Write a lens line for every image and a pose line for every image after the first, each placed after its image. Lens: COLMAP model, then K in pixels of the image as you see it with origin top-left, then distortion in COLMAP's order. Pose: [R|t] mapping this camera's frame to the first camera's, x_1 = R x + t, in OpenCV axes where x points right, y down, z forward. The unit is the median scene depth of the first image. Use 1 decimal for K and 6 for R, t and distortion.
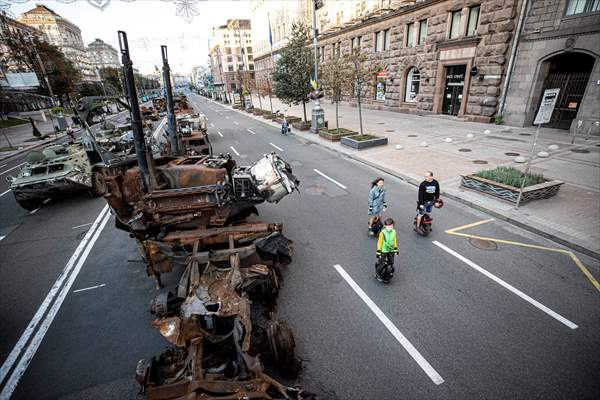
lens RADIAL K [[276.0, 0, 297.7], [0, 276.0, 200.7], [0, 0, 1]] dist [-0.044700, 0.013266]
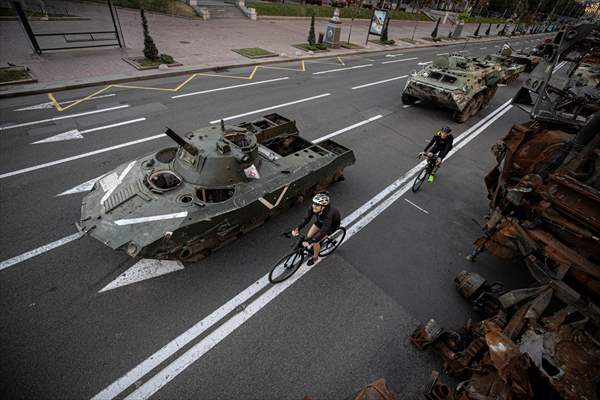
lens RADIAL K [[276.0, 0, 297.7], [0, 276.0, 200.7], [0, 0, 1]] dist [-0.044700, 0.013266]
pose [[0.389146, 0.661933, -0.640633, -0.153600], [-0.487785, 0.738018, 0.466256, 0.018381], [0.781429, 0.131050, 0.610078, -0.016479]]
